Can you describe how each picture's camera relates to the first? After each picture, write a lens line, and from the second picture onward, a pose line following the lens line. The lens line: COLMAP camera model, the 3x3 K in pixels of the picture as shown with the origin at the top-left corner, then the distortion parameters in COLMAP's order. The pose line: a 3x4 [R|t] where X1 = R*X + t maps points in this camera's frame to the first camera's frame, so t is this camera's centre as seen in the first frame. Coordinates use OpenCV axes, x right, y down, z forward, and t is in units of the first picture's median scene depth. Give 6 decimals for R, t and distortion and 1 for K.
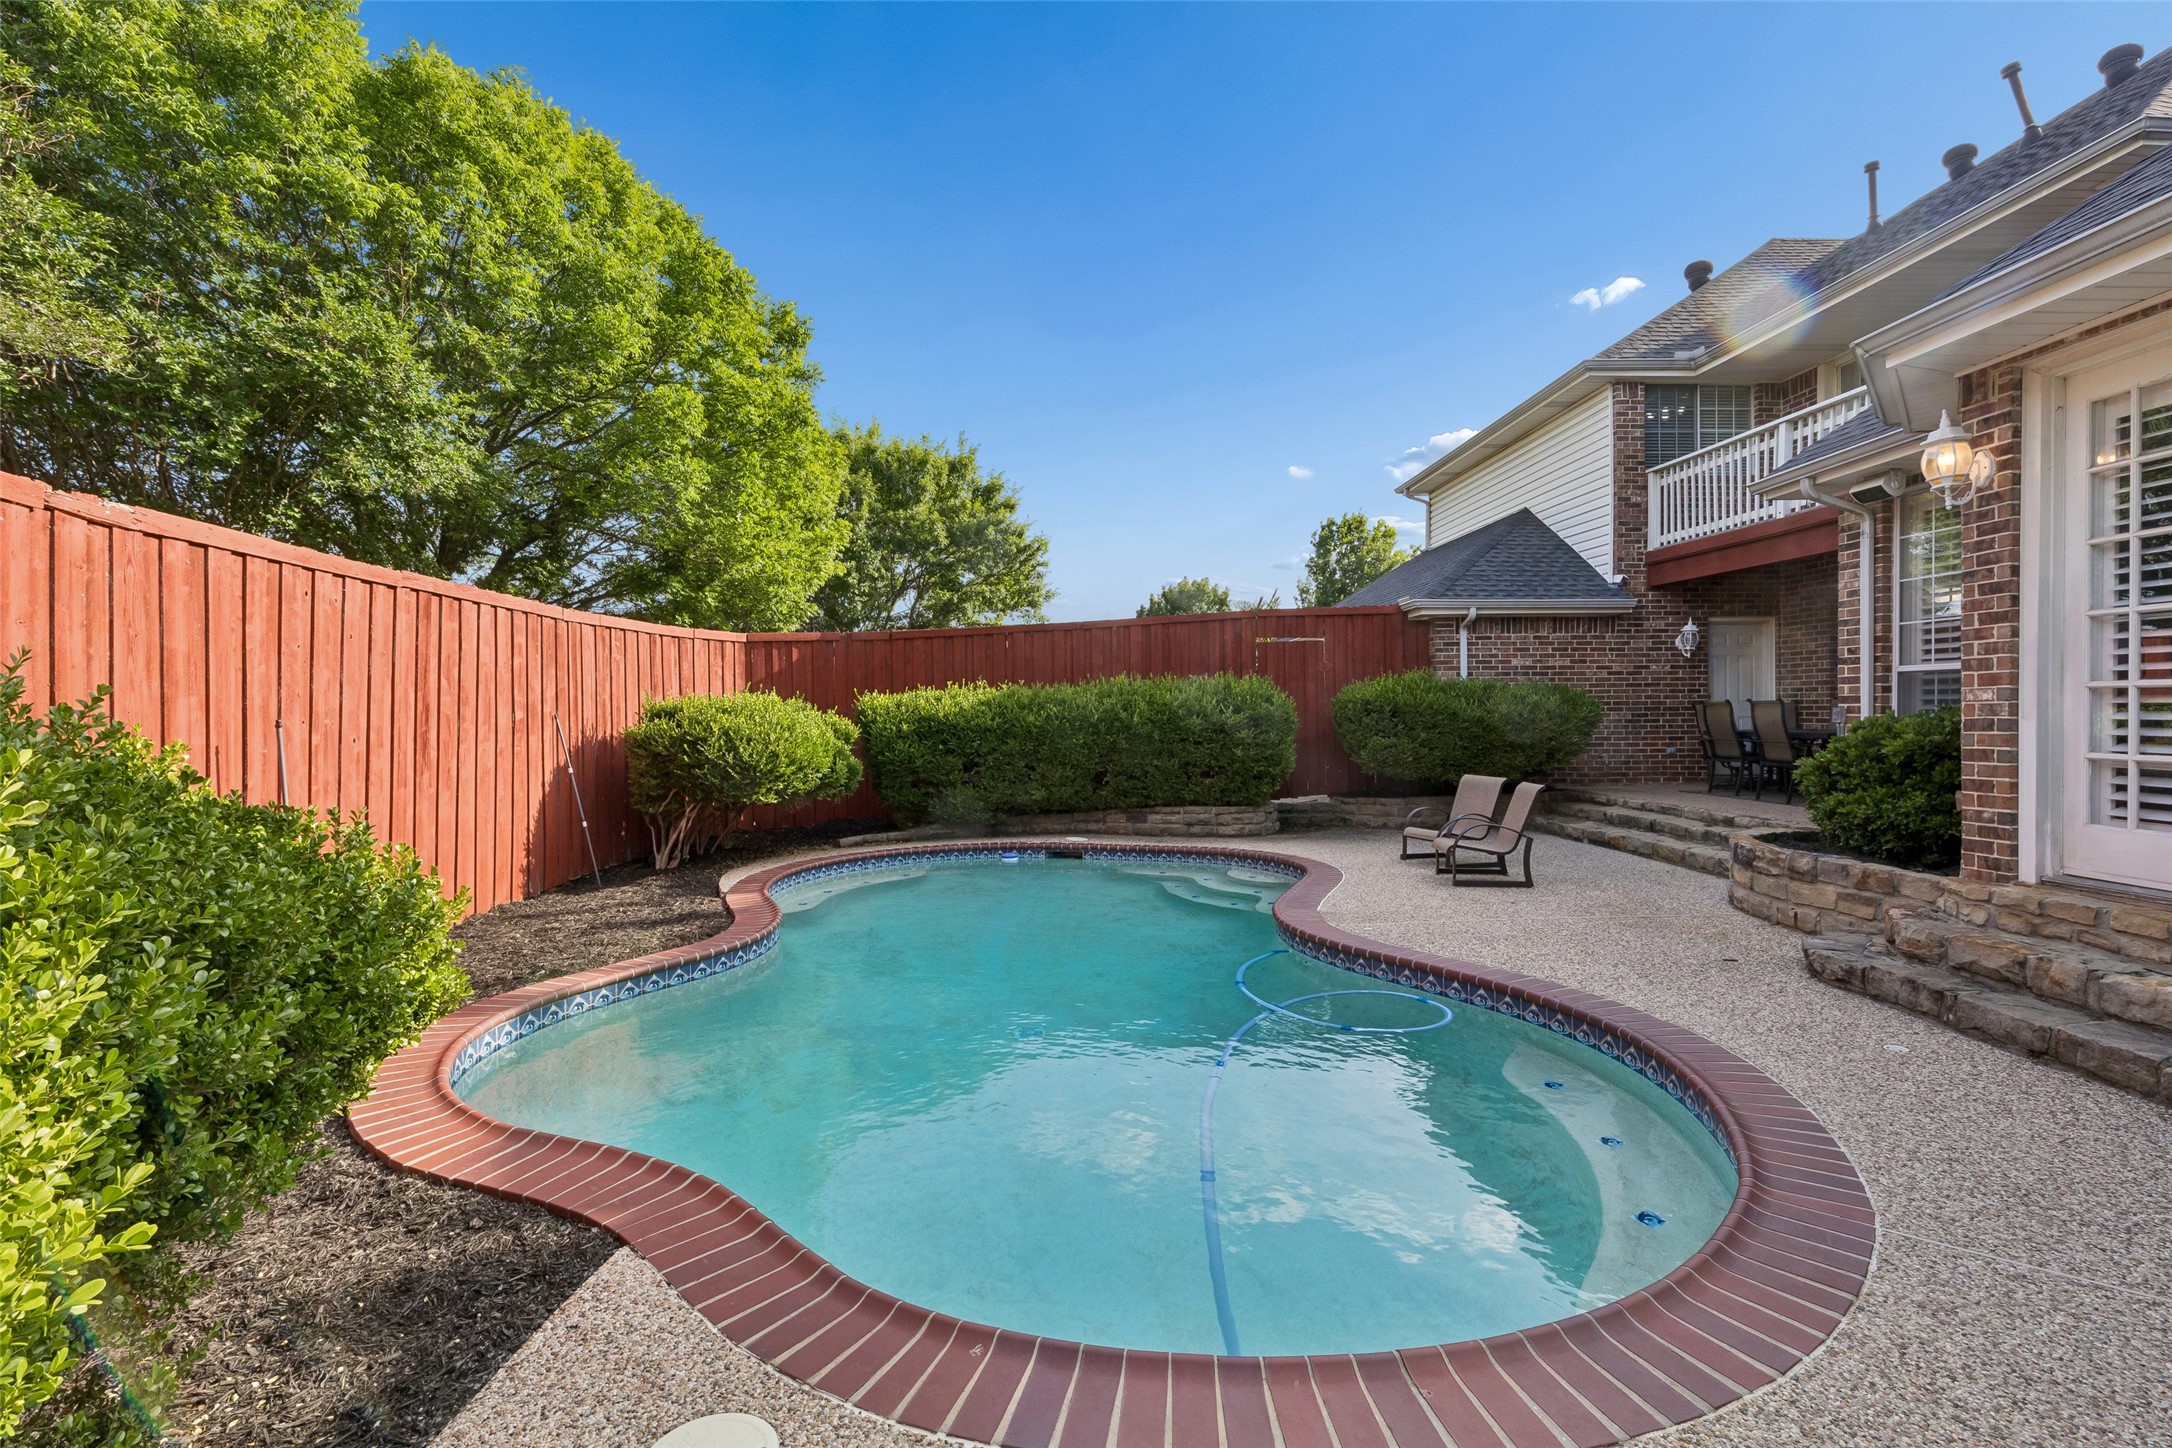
lens RADIAL K [[983.0, 0, 1086.0], [0, 983.0, 724.0], [0, 0, 1]] dist [0.000103, -0.000190]
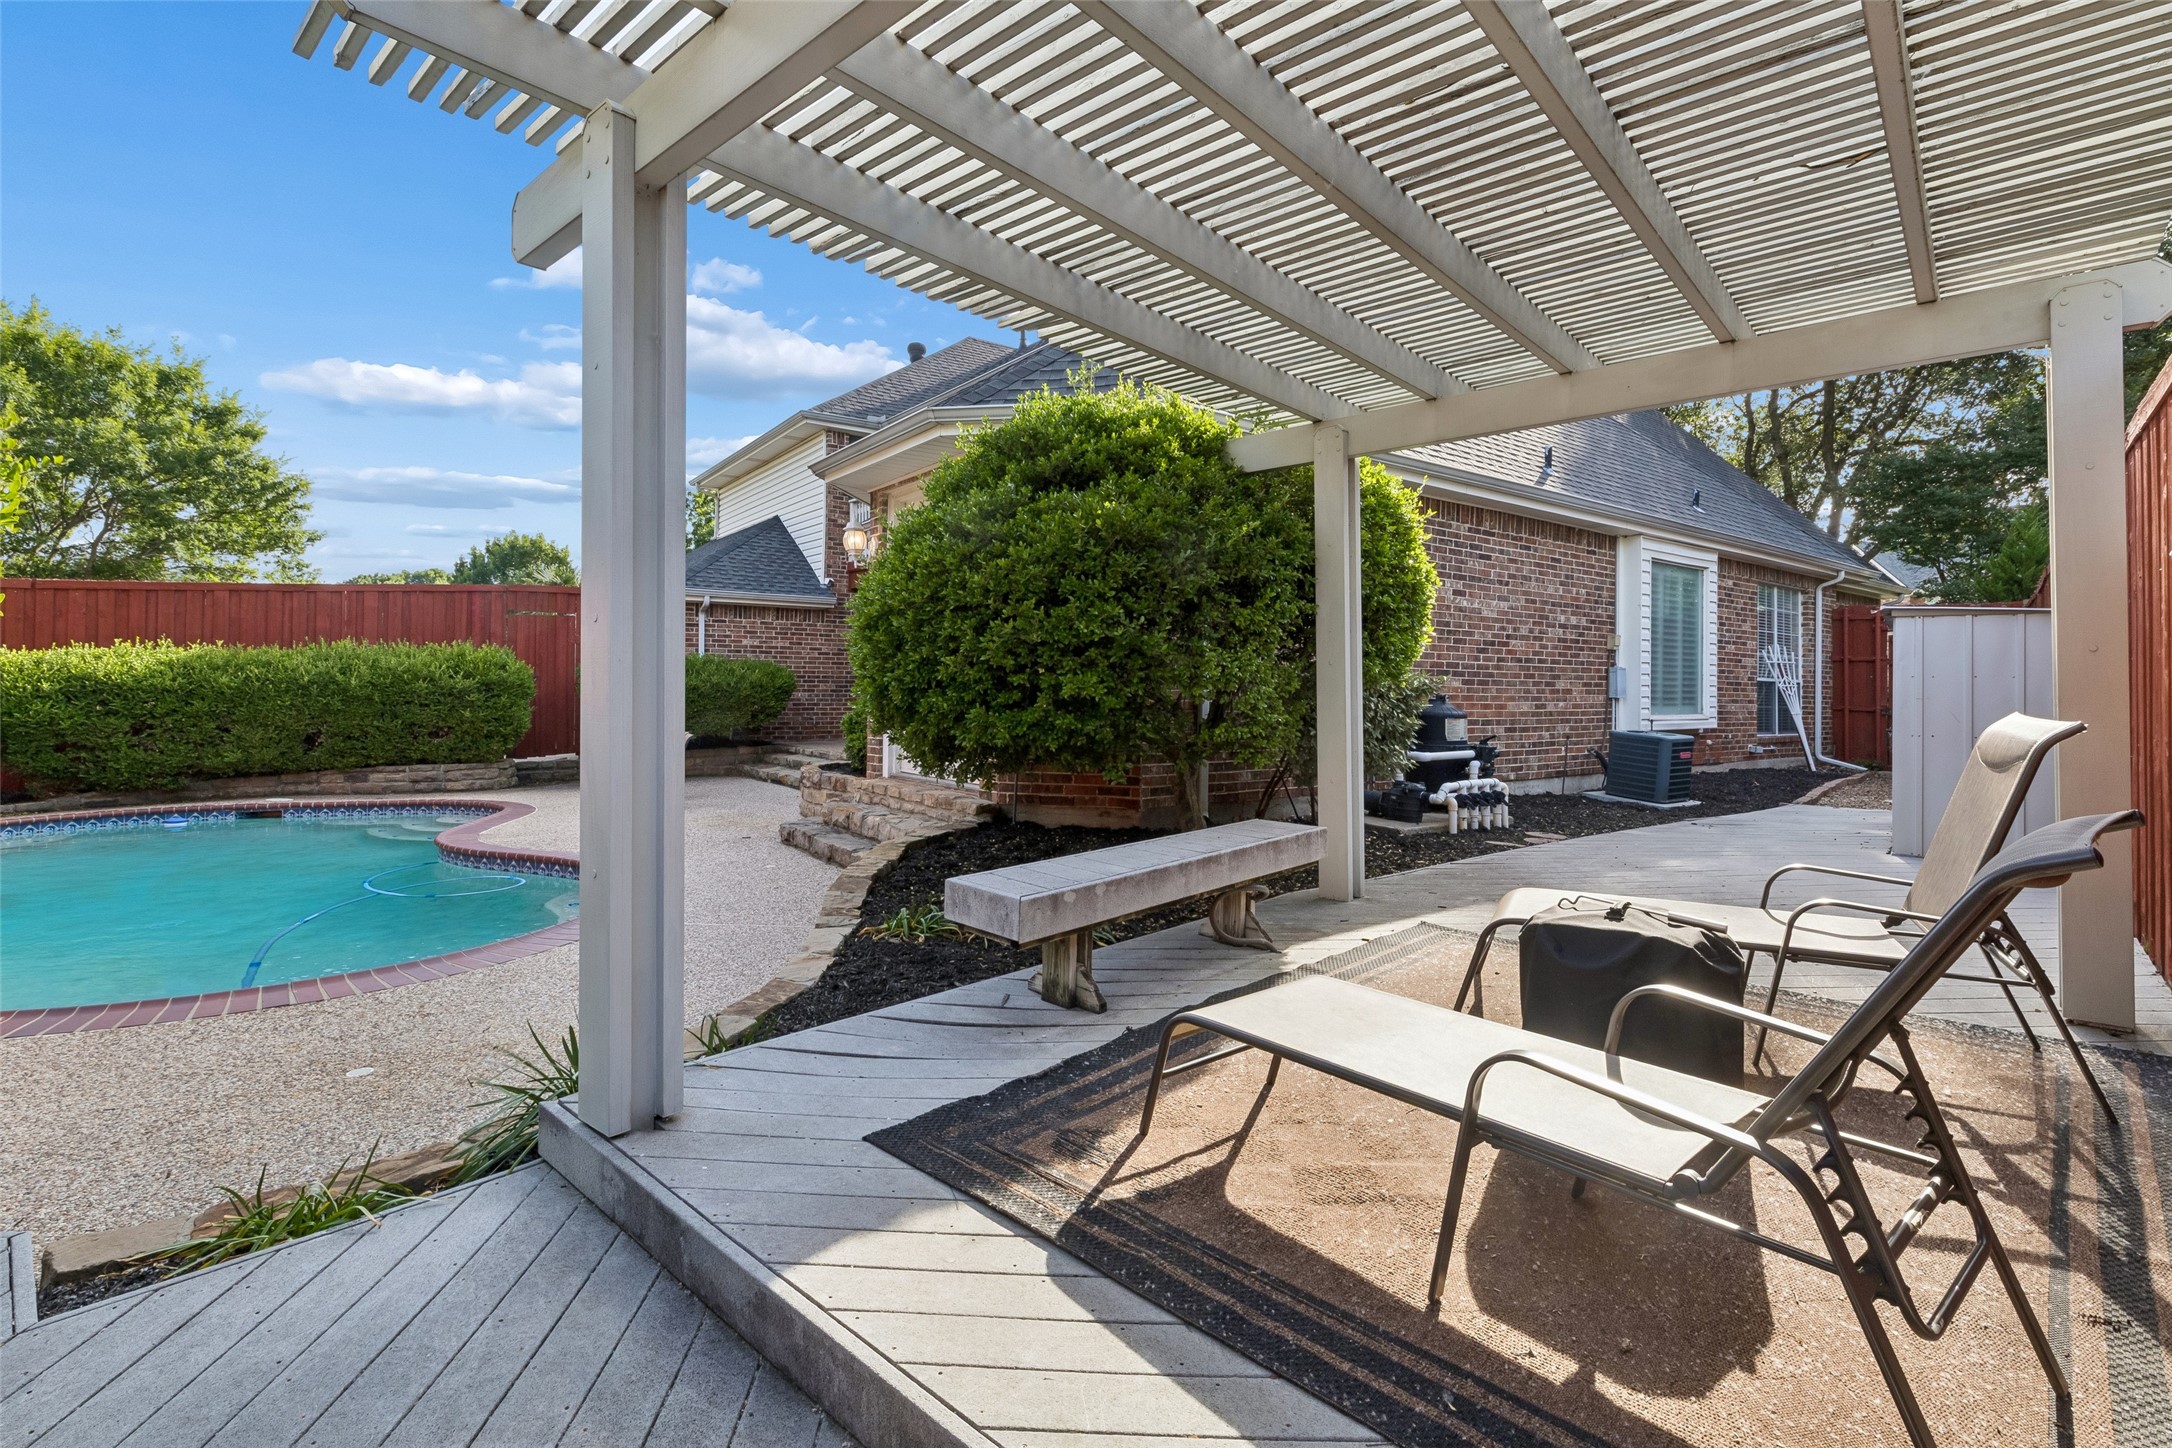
lens RADIAL K [[993.5, 0, 1082.7], [0, 993.5, 678.6], [0, 0, 1]] dist [0.000172, -0.005111]
pose [[0.825186, 0.020228, 0.564499, 0.083614], [-0.010149, 0.999728, -0.020989, 0.004818], [-0.564770, 0.011591, 0.825167, -0.274087]]
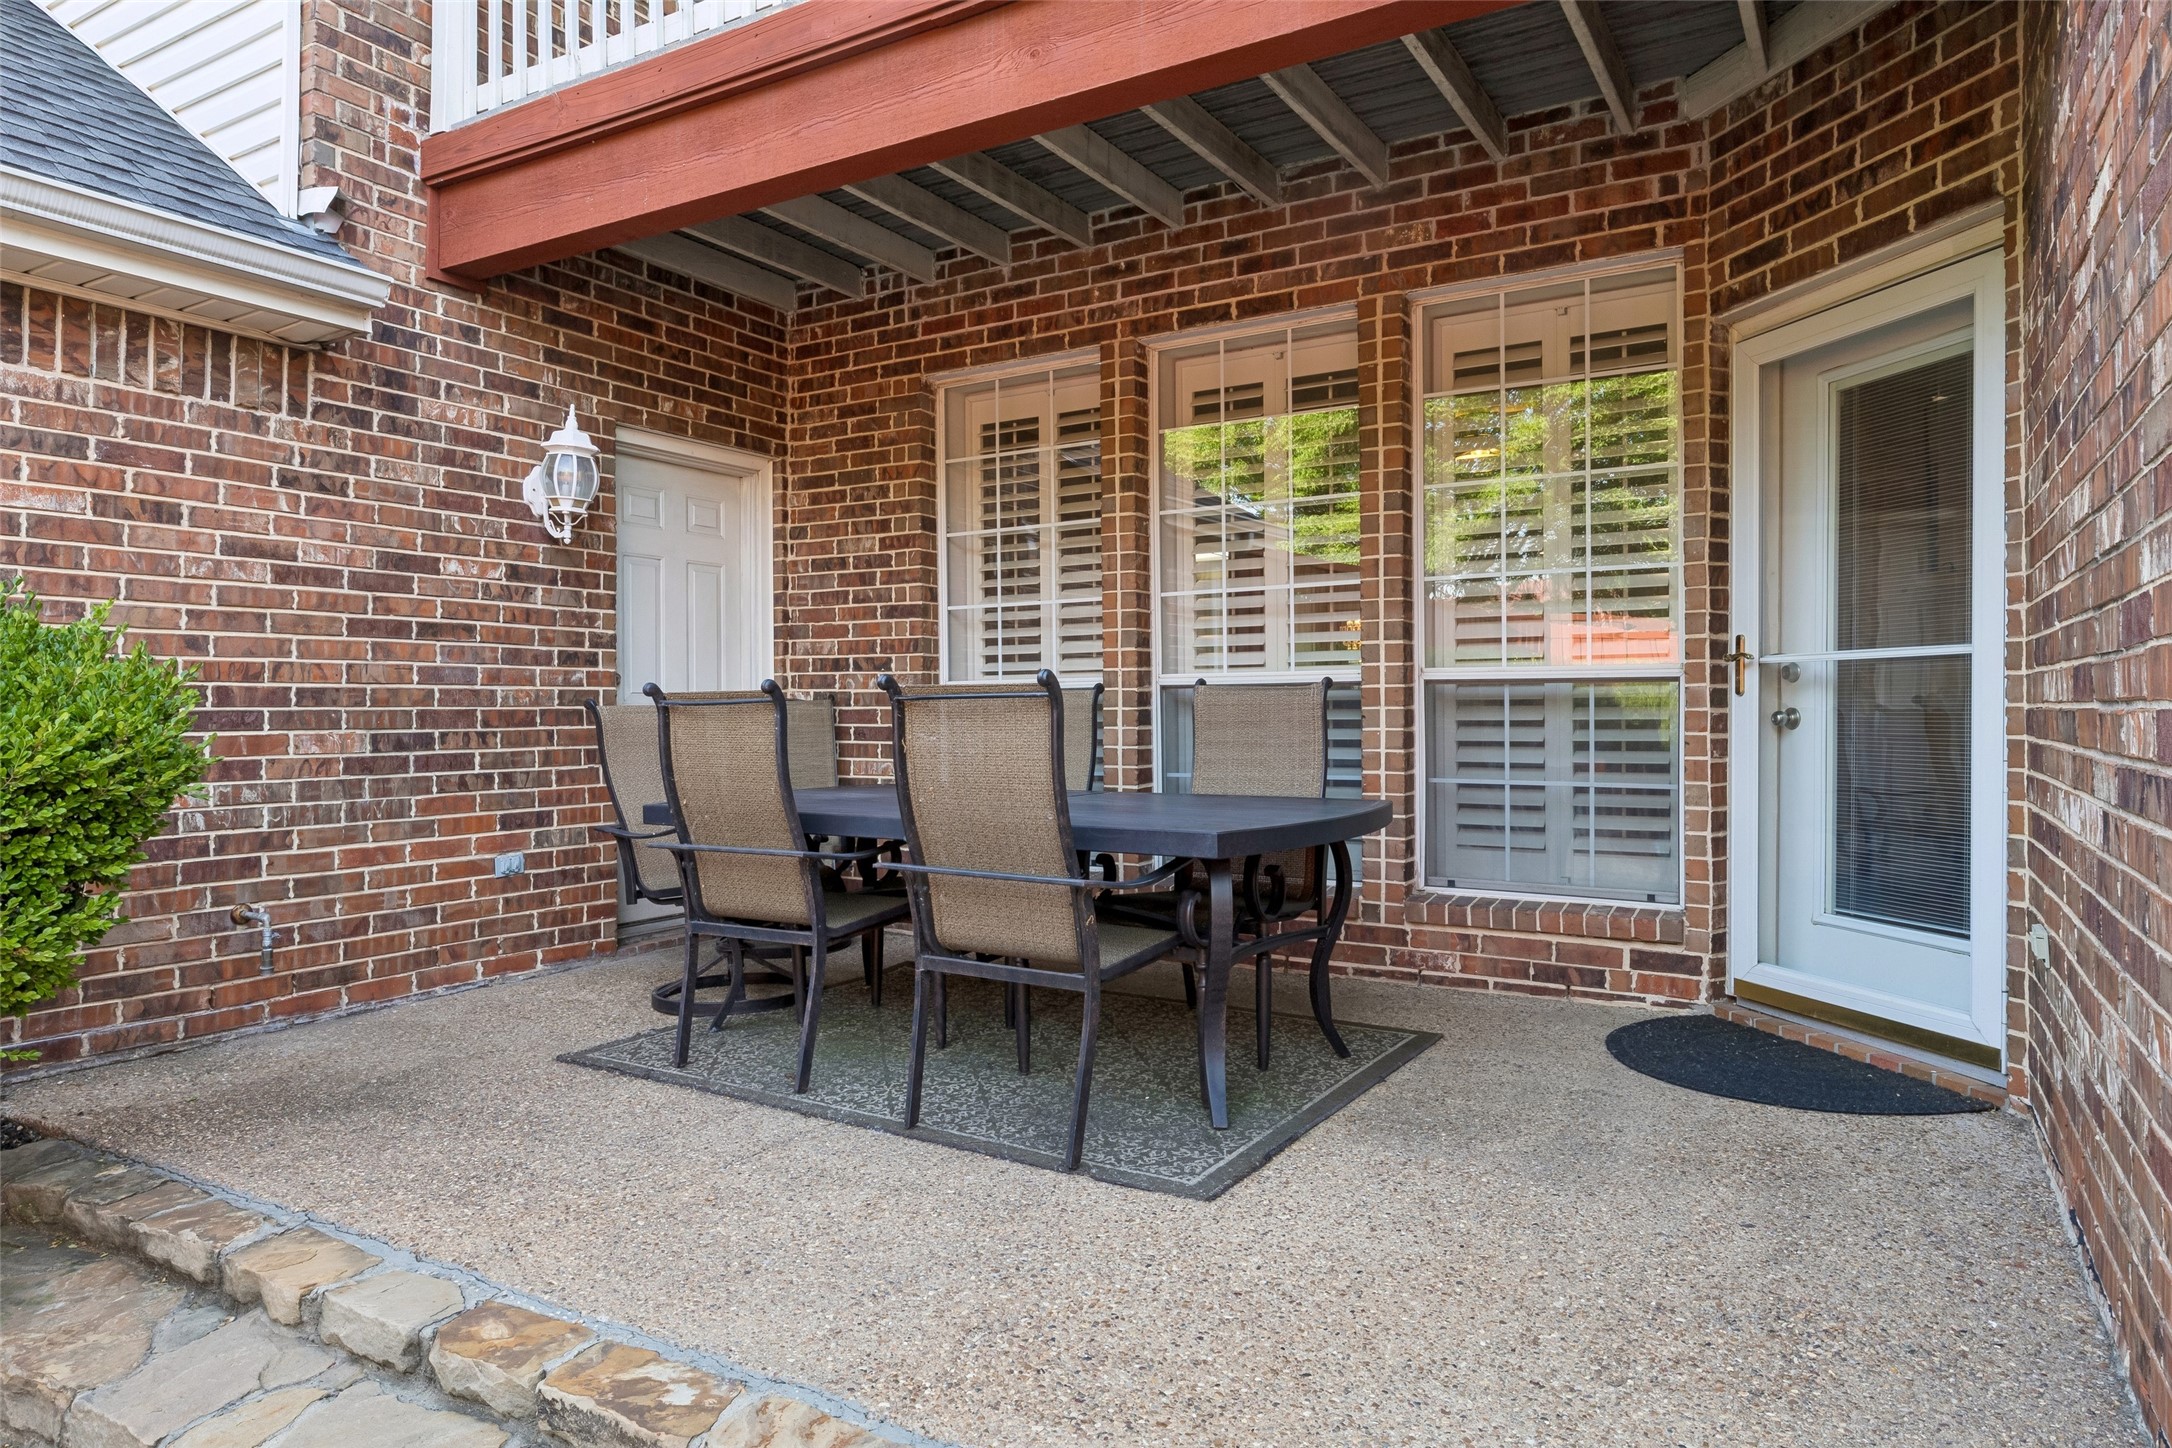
lens RADIAL K [[1334.8, 0, 1086.0], [0, 1334.8, 724.0], [0, 0, 1]] dist [0.001056, 0.001362]
pose [[0.551974, -0.000694, 0.833861, 0.368943], [-0.002128, 0.999995, 0.002241, -0.014930], [-0.833859, -0.003011, 0.551970, 0.654646]]
